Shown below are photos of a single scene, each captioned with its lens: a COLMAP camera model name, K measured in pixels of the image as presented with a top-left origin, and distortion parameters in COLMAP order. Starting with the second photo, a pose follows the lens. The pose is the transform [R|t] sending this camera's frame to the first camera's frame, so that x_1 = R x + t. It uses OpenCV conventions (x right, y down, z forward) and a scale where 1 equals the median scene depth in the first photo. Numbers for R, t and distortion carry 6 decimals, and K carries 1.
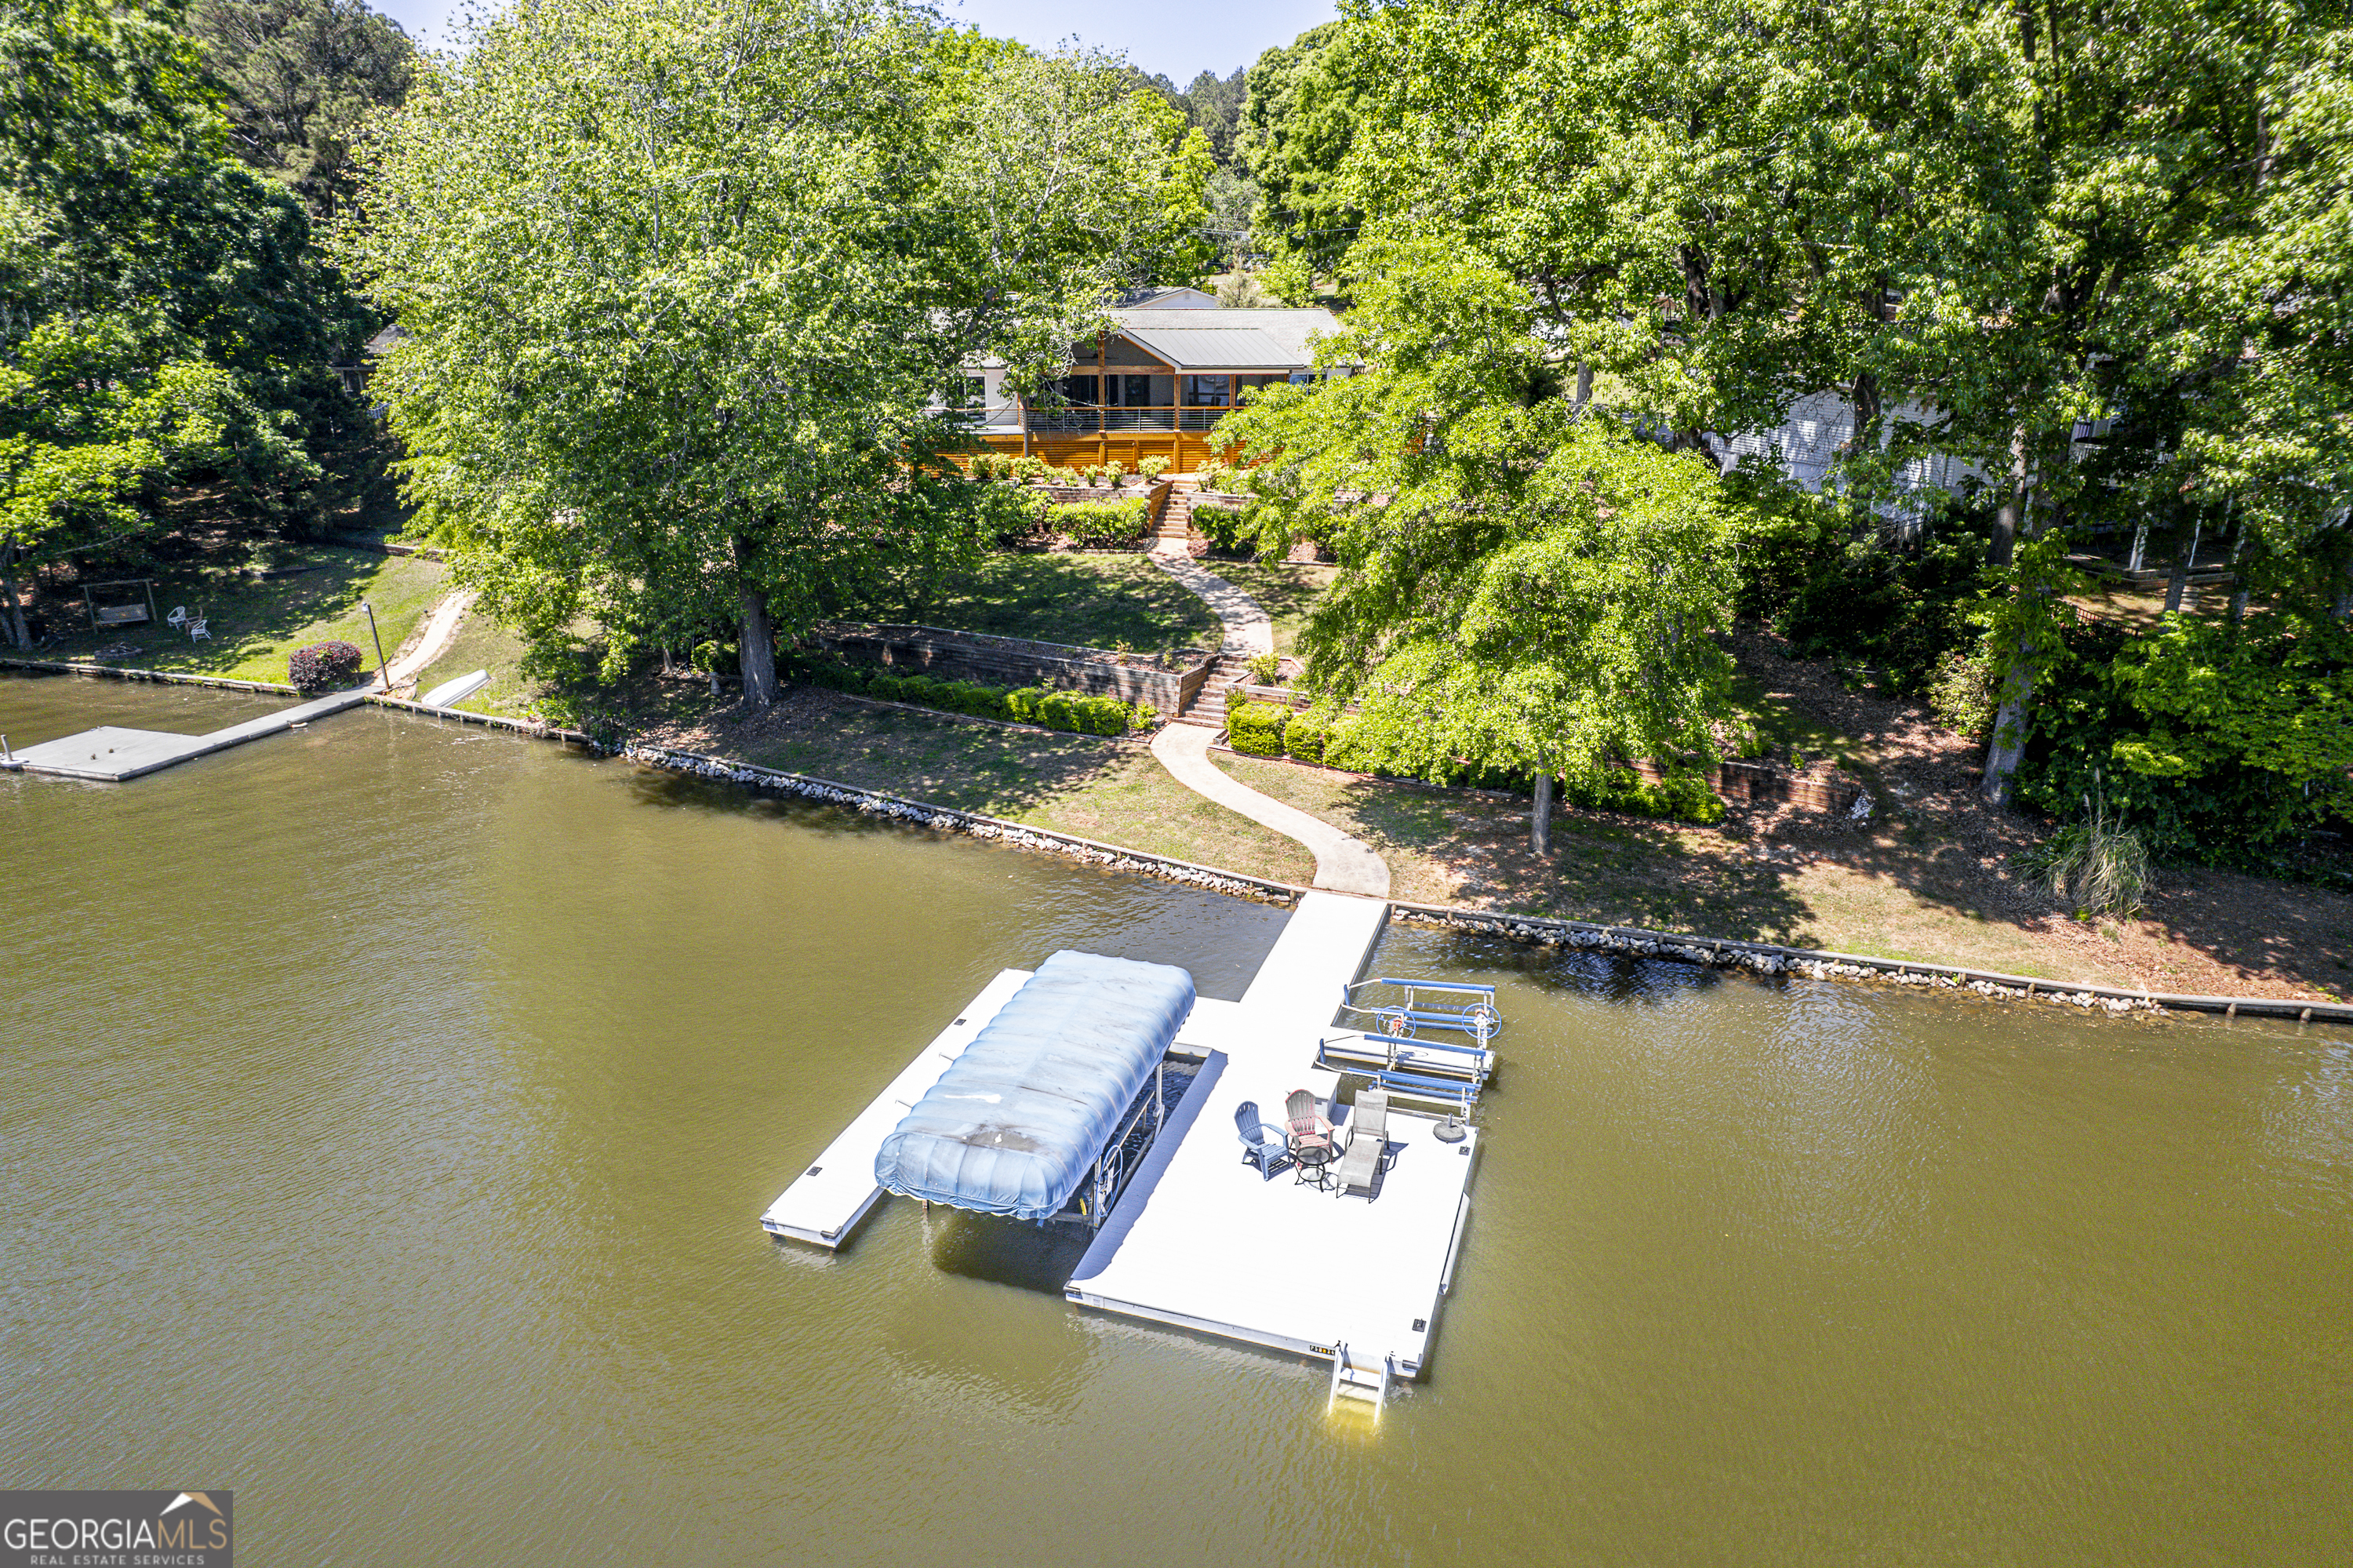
lens RADIAL K [[1504.5, 0, 1178.9], [0, 1504.5, 784.4], [0, 0, 1]] dist [-0.087376, 0.078622]
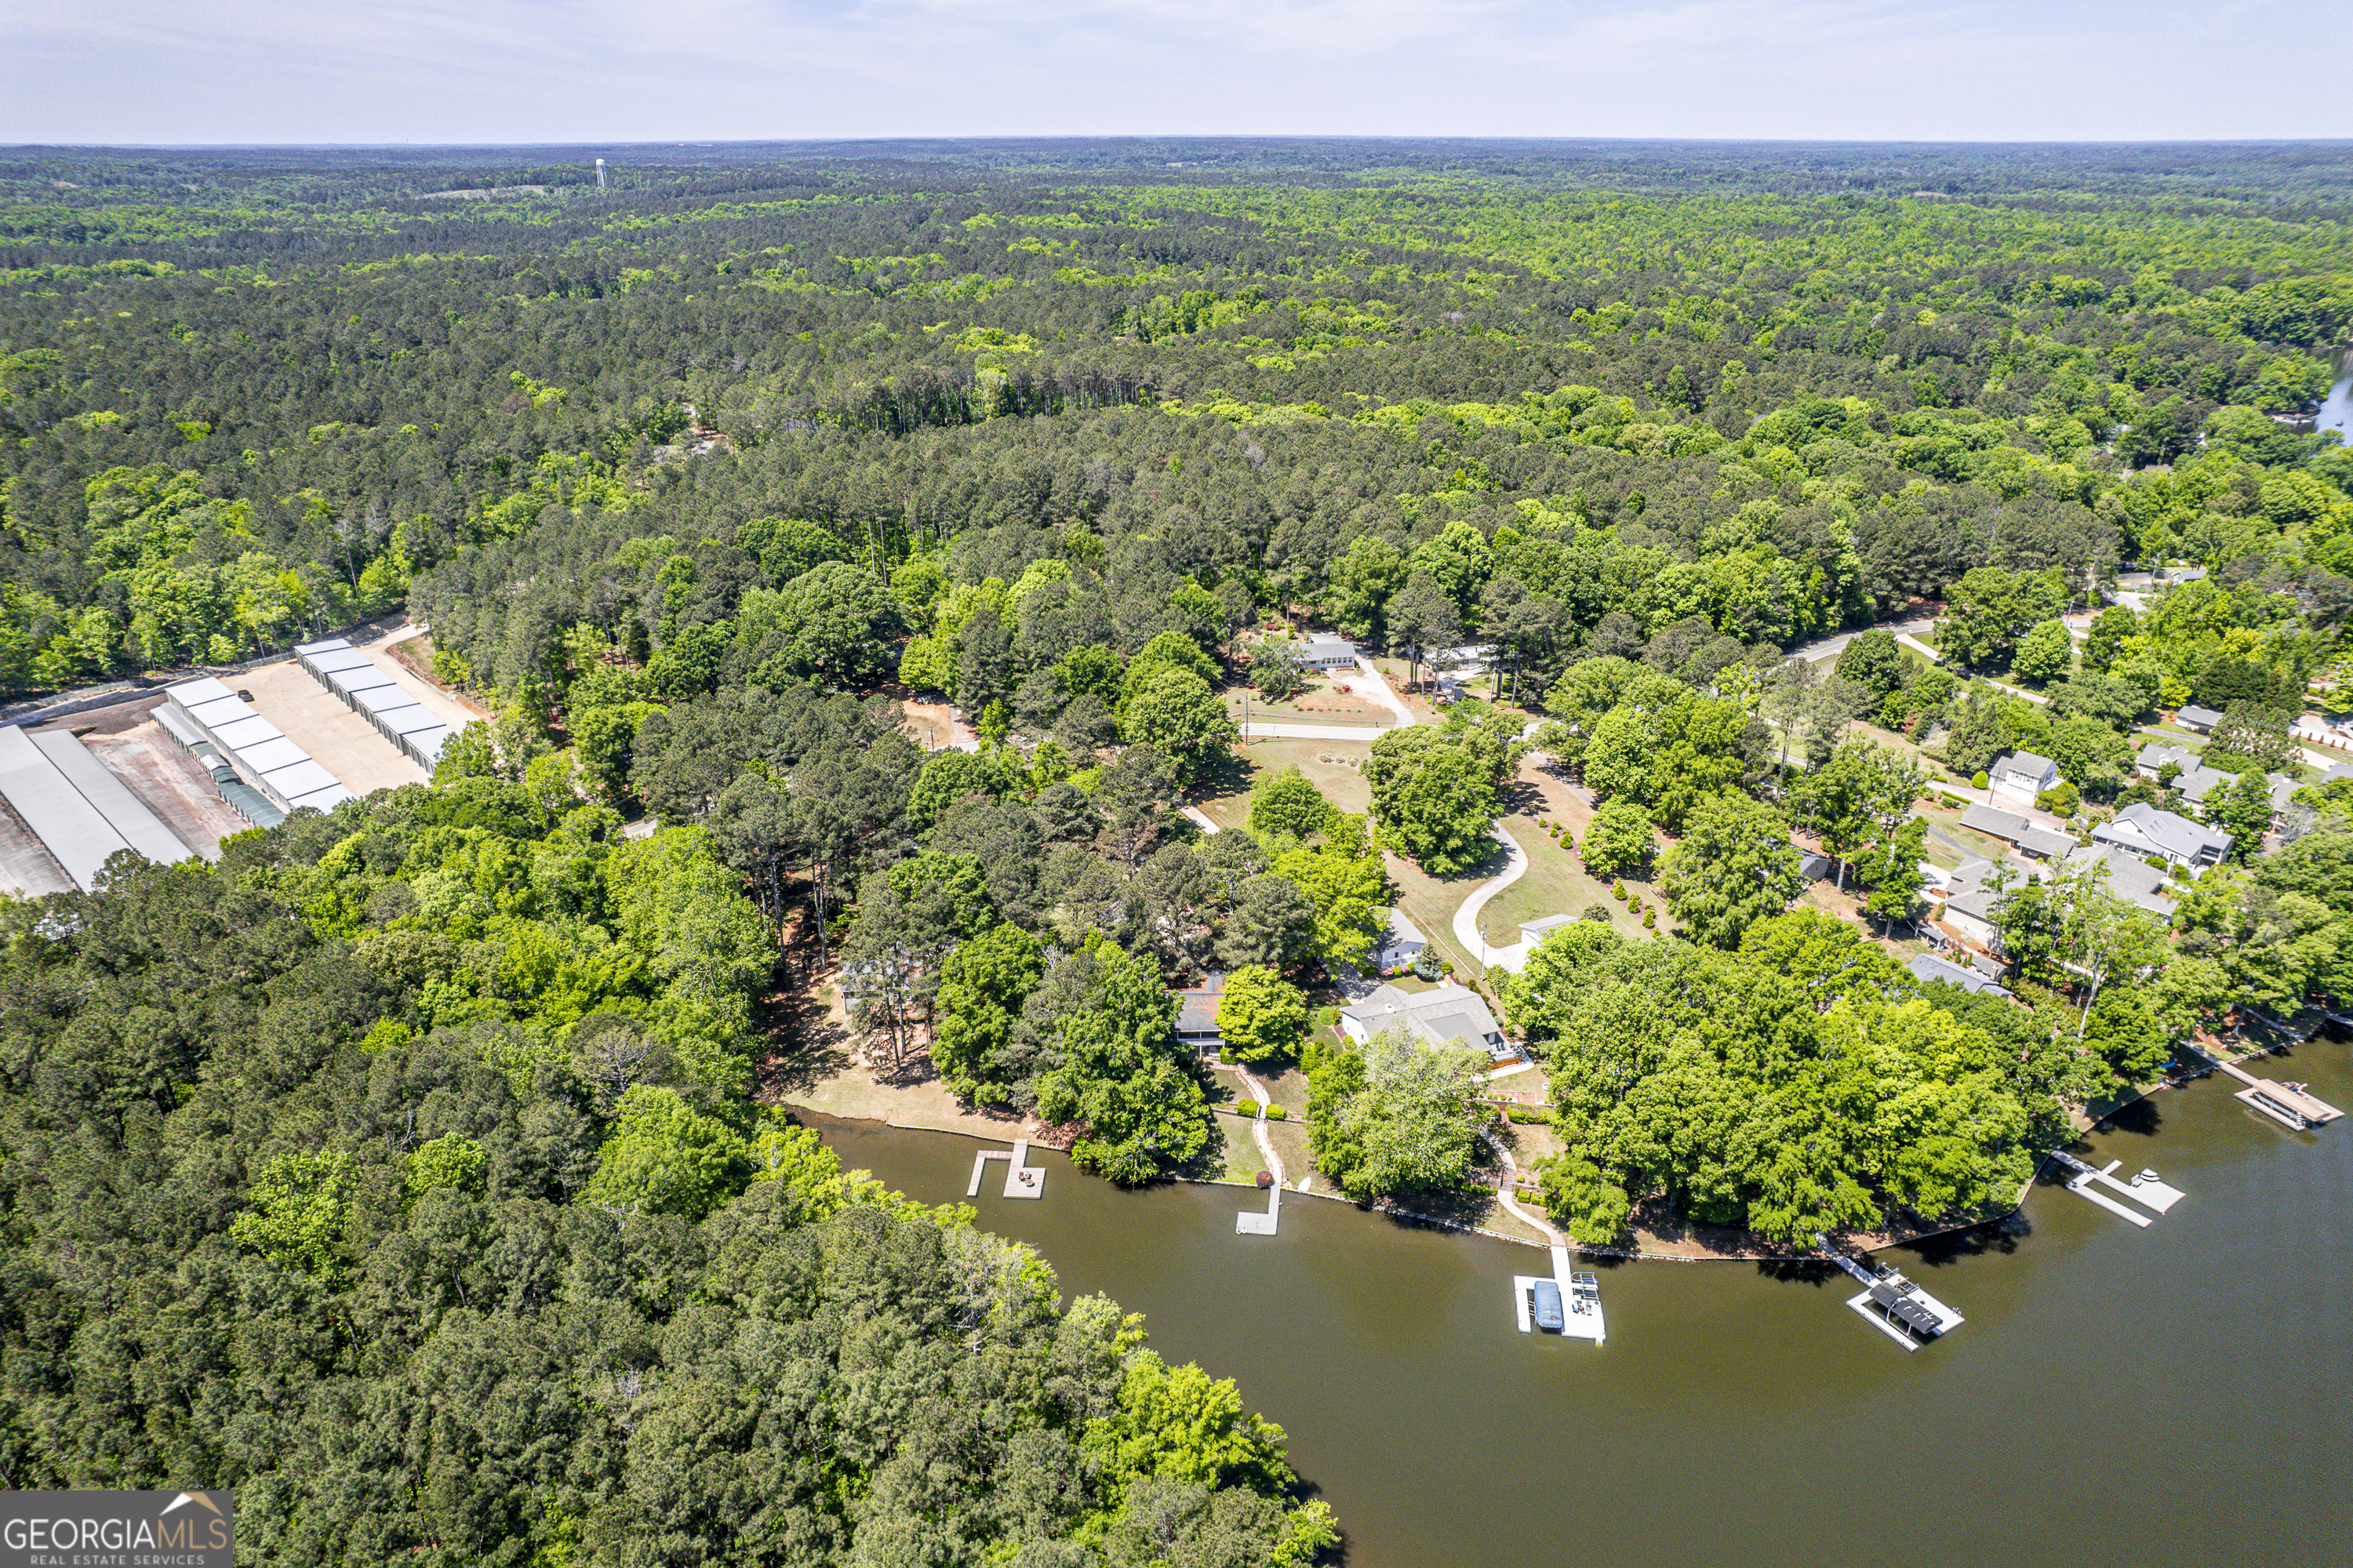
lens RADIAL K [[1504.5, 0, 1178.9], [0, 1504.5, 784.4], [0, 0, 1]] dist [-0.087376, 0.078622]
pose [[0.985730, -0.070811, 0.152715, -1.789320], [0.055885, 0.993426, 0.099911, -2.023915], [-0.158786, -0.089951, 0.983207, -3.614856]]
